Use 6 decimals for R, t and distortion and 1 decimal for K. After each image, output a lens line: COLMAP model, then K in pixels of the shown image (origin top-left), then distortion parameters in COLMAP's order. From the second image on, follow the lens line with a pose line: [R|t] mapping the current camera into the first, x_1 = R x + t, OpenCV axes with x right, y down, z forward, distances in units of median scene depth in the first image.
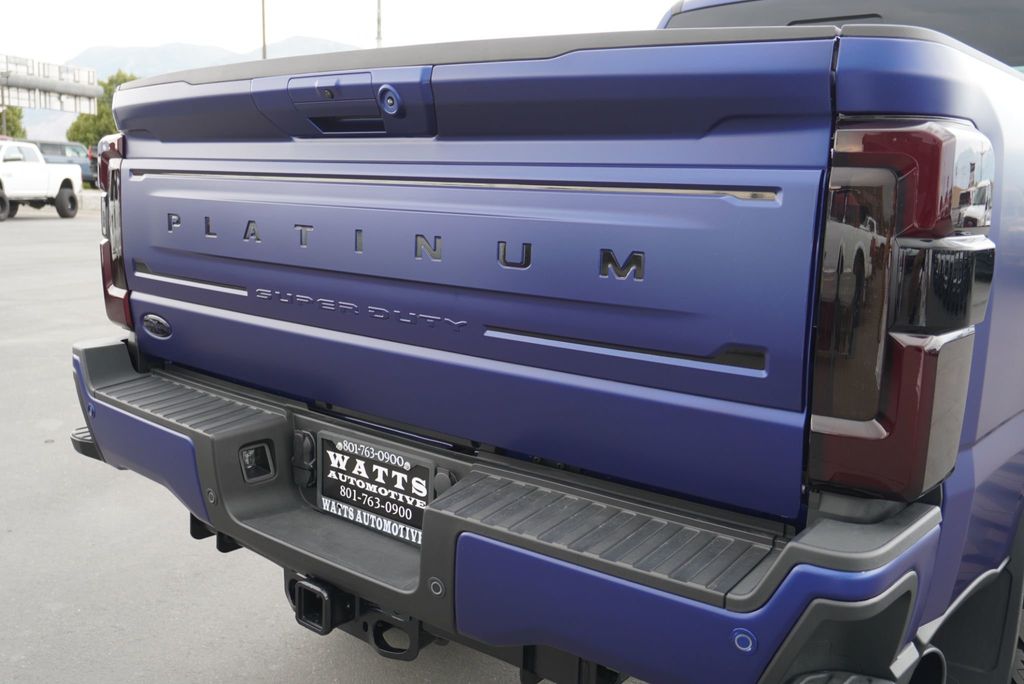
lens RADIAL K [[899.8, 0, 514.7], [0, 899.8, 333.8], [0, 0, 1]] dist [-0.000894, 0.005361]
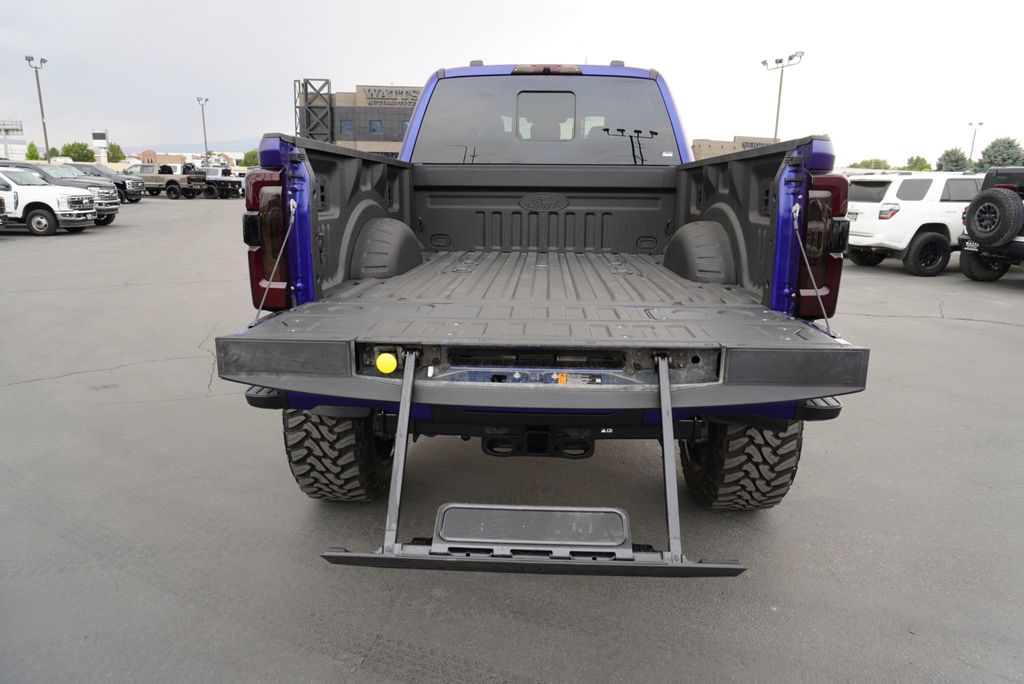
lens RADIAL K [[691.9, 0, 513.4], [0, 691.9, 342.0], [0, 0, 1]] dist [-0.023505, -0.000004]
pose [[0.811600, -0.145763, 0.565737, -0.935840], [0.111177, 0.989213, 0.095380, -0.024772], [-0.573537, -0.014514, 0.819051, -0.076029]]
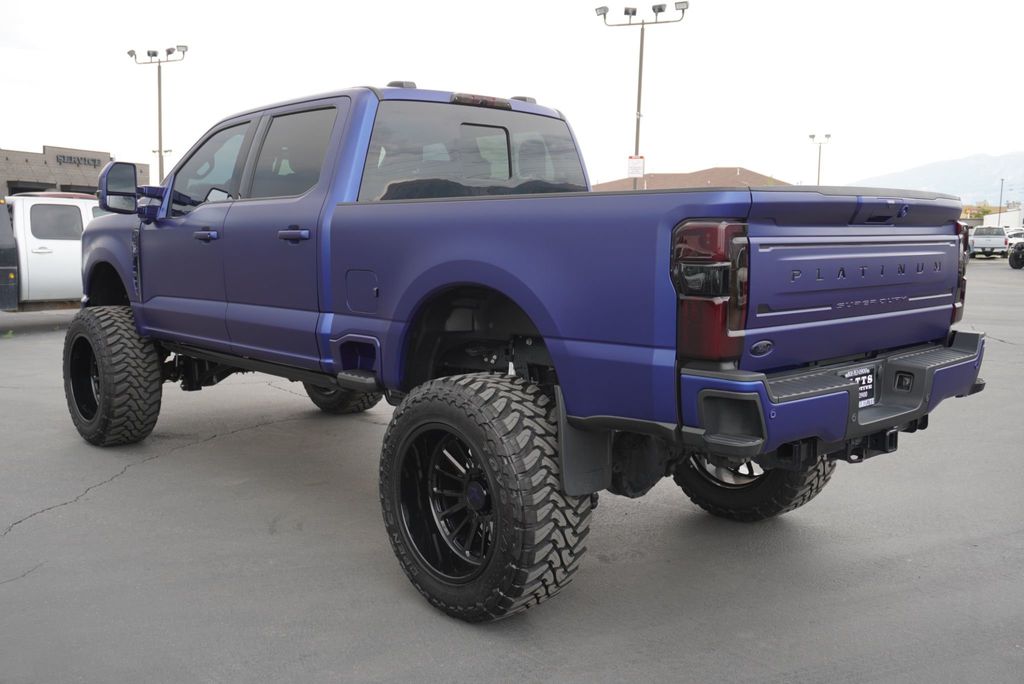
lens RADIAL K [[981.3, 0, 517.1], [0, 981.3, 338.5], [0, 0, 1]] dist [0.024721, 0.000000]
pose [[0.136578, -0.138517, 0.980897, -2.444704], [0.167497, 0.979148, 0.114948, -0.332709], [-0.976366, 0.148598, 0.156932, 1.369486]]
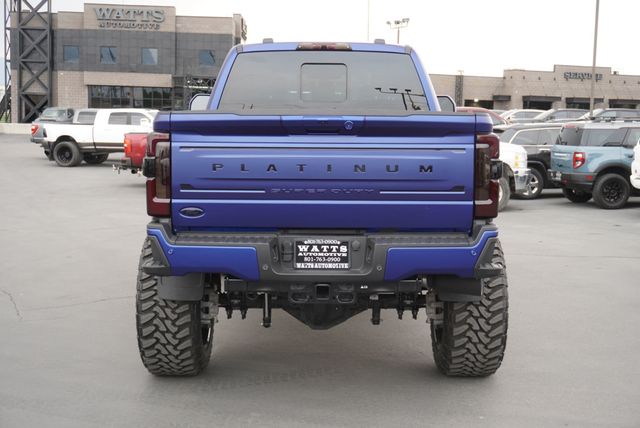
lens RADIAL K [[925.9, 0, 316.5], [0, 925.9, 219.6], [0, 0, 1]] dist [0.047917, 0.000000]
pose [[0.786937, -0.081352, 0.611648, -1.950580], [0.117969, 0.992821, -0.019727, 0.115854], [-0.605652, 0.087679, 0.790884, -1.330488]]
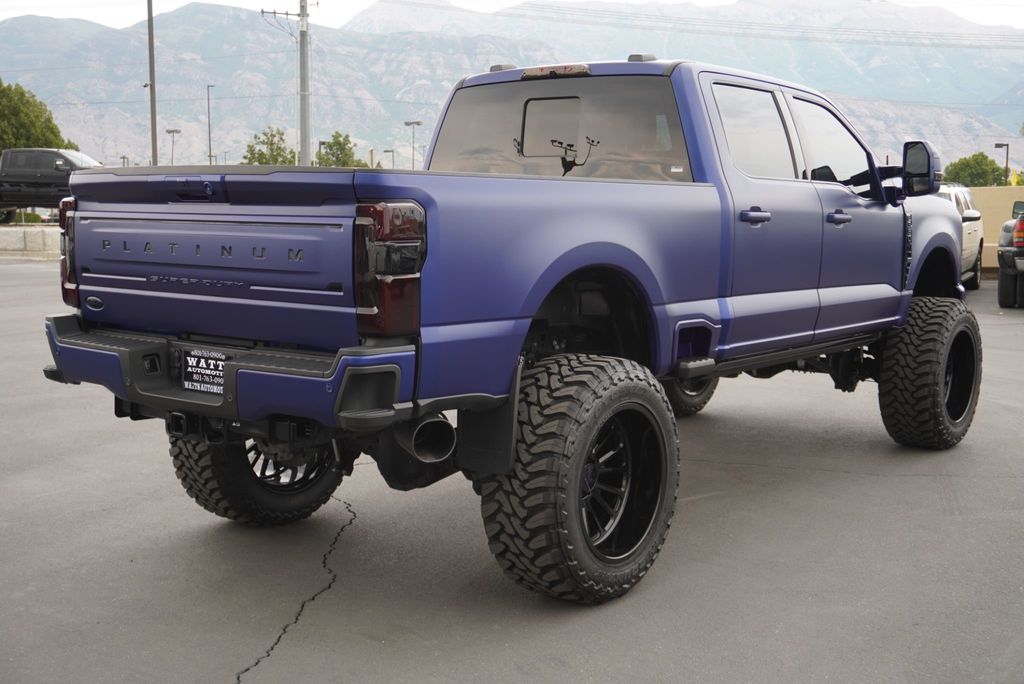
lens RADIAL K [[1250.8, 0, 511.1], [0, 1250.8, 343.7], [0, 0, 1]] dist [0.003137, 0.000000]
pose [[0.999766, -0.020253, 0.007549, 0.498925], [0.020618, 0.998442, -0.051849, 0.264677], [-0.006487, 0.051993, 0.998626, -1.806568]]
